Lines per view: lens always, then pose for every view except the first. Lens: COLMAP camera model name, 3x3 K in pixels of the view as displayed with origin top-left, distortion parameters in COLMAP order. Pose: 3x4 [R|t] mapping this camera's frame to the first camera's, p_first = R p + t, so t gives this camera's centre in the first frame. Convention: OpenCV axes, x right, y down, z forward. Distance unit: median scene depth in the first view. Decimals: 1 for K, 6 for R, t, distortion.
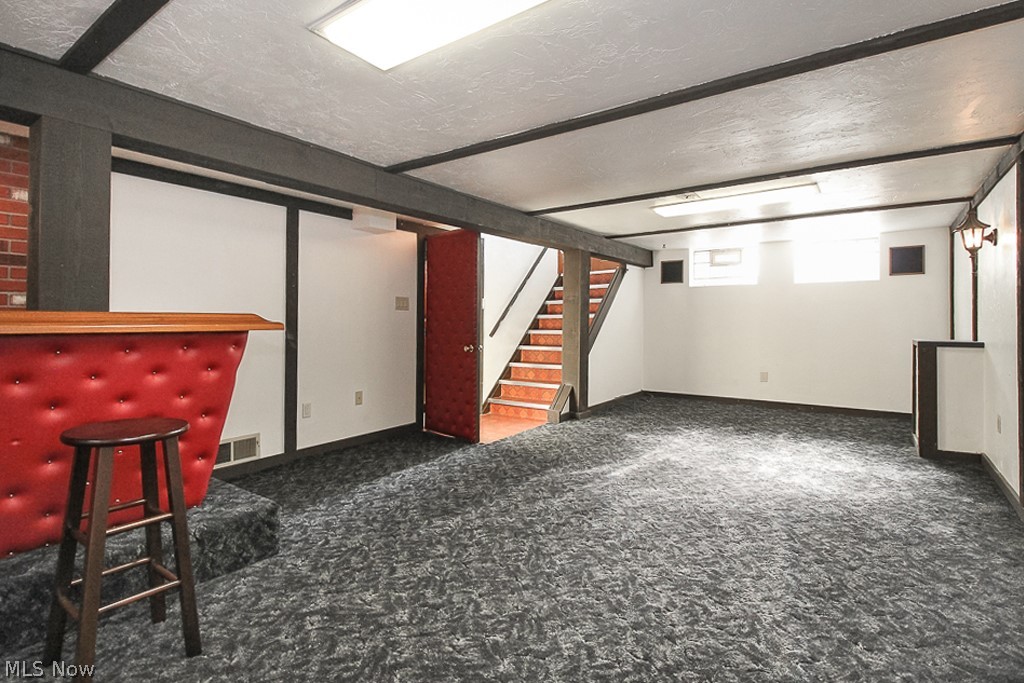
lens RADIAL K [[502.4, 0, 511.1], [0, 502.4, 314.1], [0, 0, 1]] dist [0.015034, -0.012476]
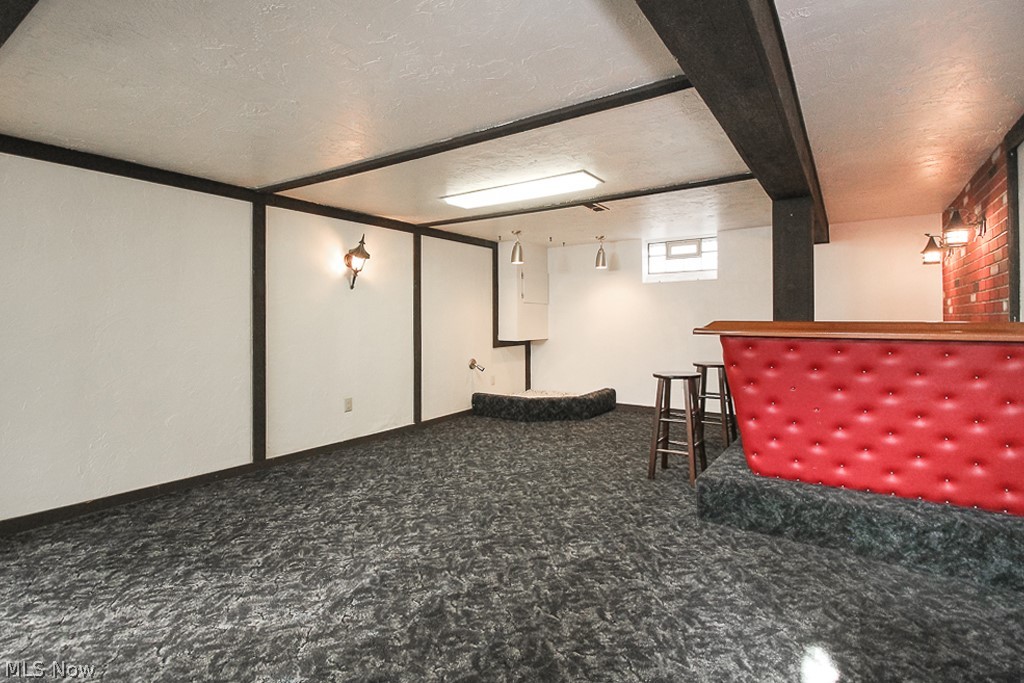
lens RADIAL K [[490.0, 0, 509.6], [0, 490.0, 321.9], [0, 0, 1]] dist [0.015262, -0.013029]
pose [[-0.999831, -0.001181, -0.018323, 0.011931], [-0.000963, 0.999929, -0.011894, 0.013471], [0.018336, -0.011874, -0.999761, 1.902136]]
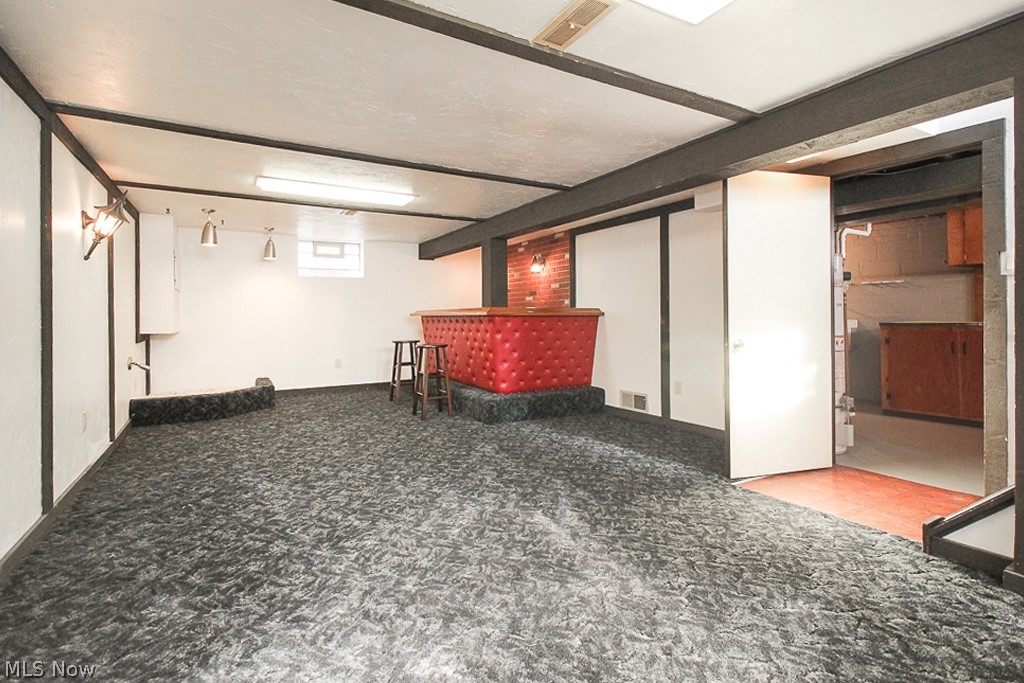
lens RADIAL K [[502.4, 0, 511.1], [0, 502.4, 314.1], [0, 0, 1]] dist [0.015034, -0.012476]
pose [[-0.420694, -0.003820, -0.907195, 1.164206], [0.019096, 0.999732, -0.013066, 0.048906], [0.907002, -0.022821, -0.420508, 1.693237]]
